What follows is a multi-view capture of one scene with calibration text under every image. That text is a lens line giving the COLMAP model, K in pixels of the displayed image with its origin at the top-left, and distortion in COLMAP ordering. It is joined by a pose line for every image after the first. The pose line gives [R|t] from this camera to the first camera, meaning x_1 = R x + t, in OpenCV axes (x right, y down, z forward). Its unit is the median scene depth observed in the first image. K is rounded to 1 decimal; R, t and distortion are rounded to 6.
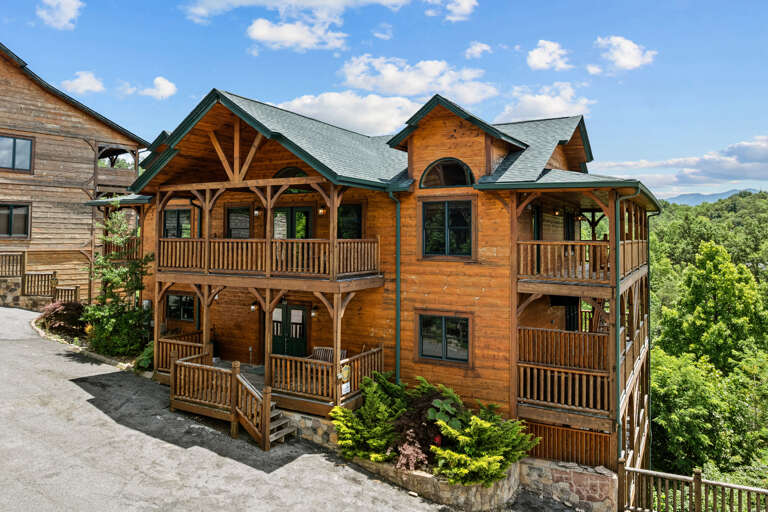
lens RADIAL K [[546.5, 0, 381.0], [0, 546.5, 221.1], [0, 0, 1]] dist [-0.030949, -0.001902]
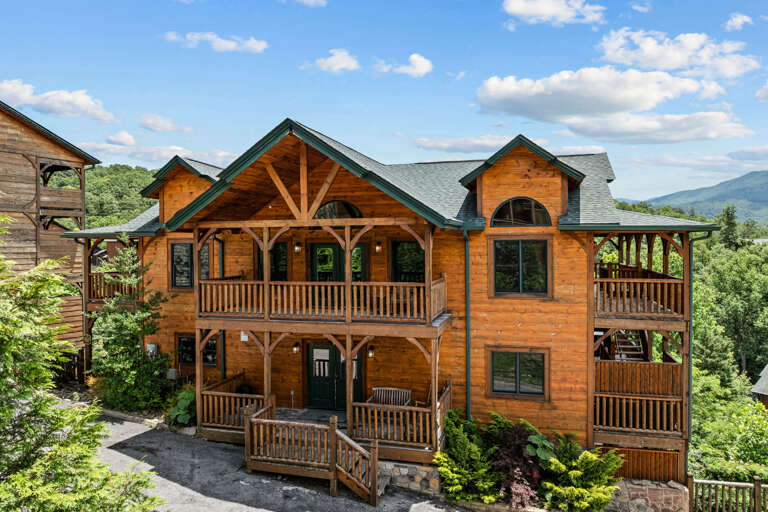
lens RADIAL K [[539.0, 0, 382.2], [0, 539.0, 254.6], [0, 0, 1]] dist [-0.040776, 0.006618]
pose [[0.973680, -0.018411, 0.227174, -0.369817], [0.006602, 0.998592, 0.052632, -0.065641], [-0.227823, -0.049747, 0.972431, 0.088548]]
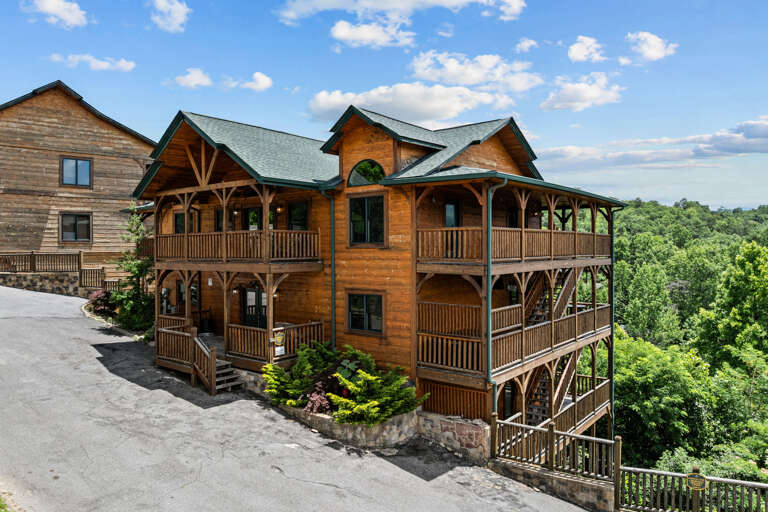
lens RADIAL K [[534.4, 0, 384.5], [0, 534.4, 259.4], [0, 0, 1]] dist [-0.035338, -0.001126]
pose [[0.987188, -0.007782, -0.159372, 0.352322], [0.015587, 0.998736, 0.047786, 0.045151], [0.158799, -0.049658, 0.986061, -0.137252]]
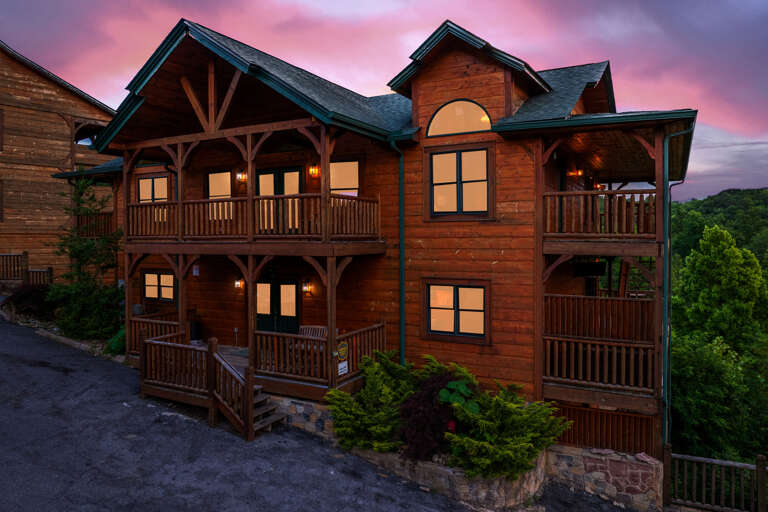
lens RADIAL K [[534.0, 0, 384.3], [0, 534.0, 246.6], [0, 0, 1]] dist [-0.040204, 0.007589]
pose [[0.999886, -0.010041, 0.011321, -0.006810], [0.009480, 0.998778, 0.048512, 0.074359], [-0.011794, -0.048399, 0.998758, 0.168335]]
